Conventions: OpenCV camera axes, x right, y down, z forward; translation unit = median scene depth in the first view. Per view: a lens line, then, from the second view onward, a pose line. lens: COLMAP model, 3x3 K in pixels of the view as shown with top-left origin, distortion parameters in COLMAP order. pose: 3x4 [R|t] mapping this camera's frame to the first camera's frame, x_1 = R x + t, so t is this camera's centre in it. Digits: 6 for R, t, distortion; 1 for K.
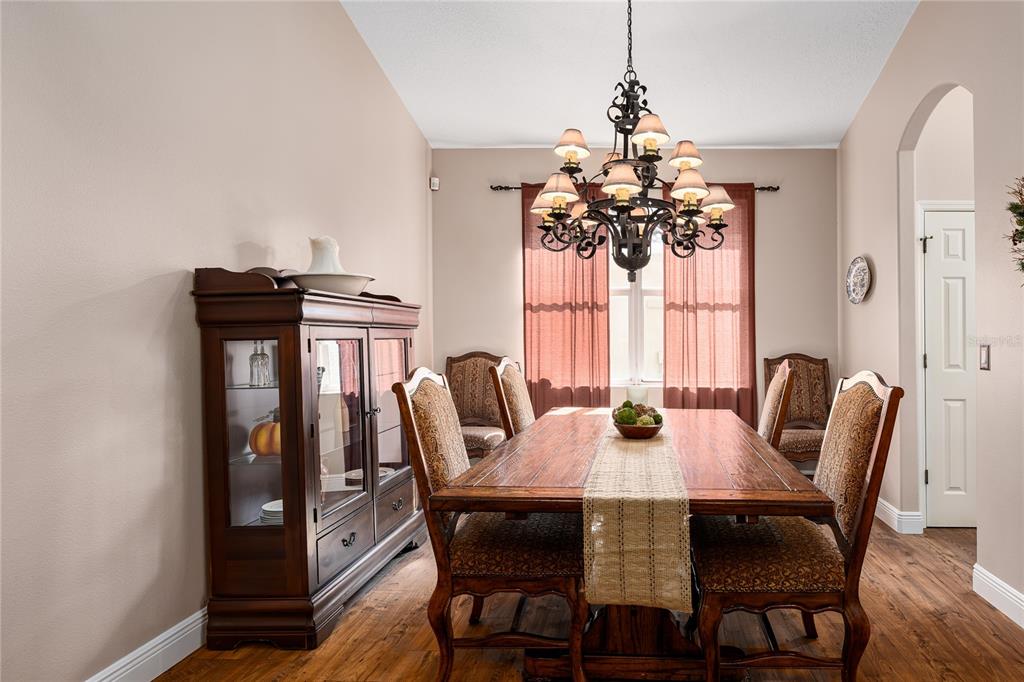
lens RADIAL K [[572.3, 0, 664.6], [0, 572.3, 341.7], [0, 0, 1]] dist [0.003671, 0.000520]
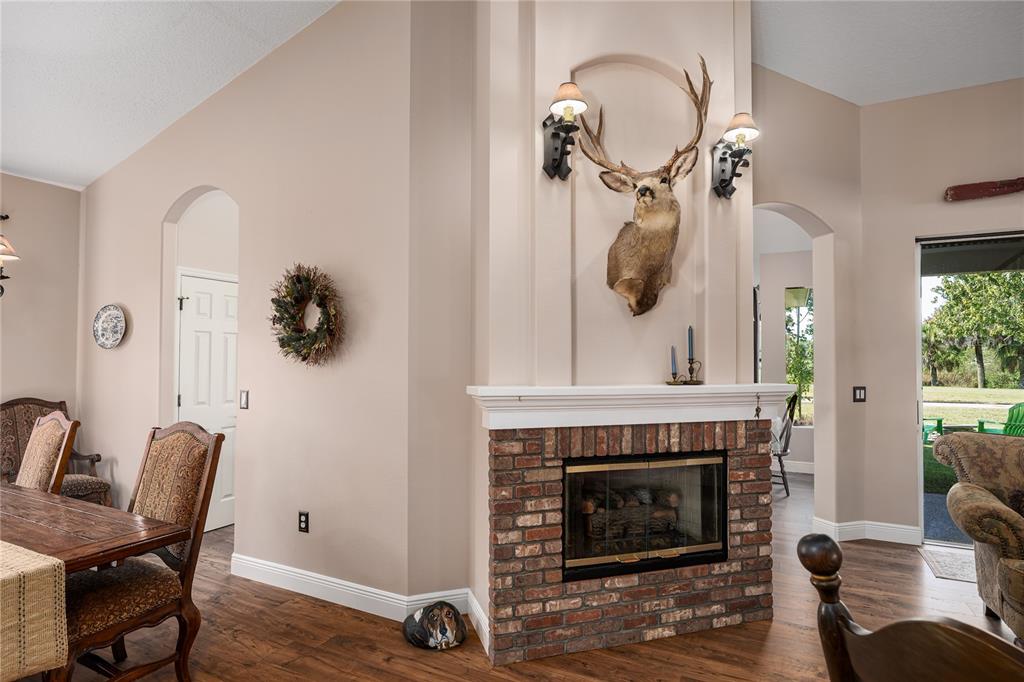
lens RADIAL K [[566.4, 0, 512.0], [0, 566.4, 341.0], [0, 0, 1]] dist [-0.003484, -0.000365]
pose [[0.429750, 0.023059, 0.902654, -0.311977], [-0.009390, 0.999734, -0.021069, -0.071911], [-0.902899, 0.000578, 0.429852, -0.129815]]
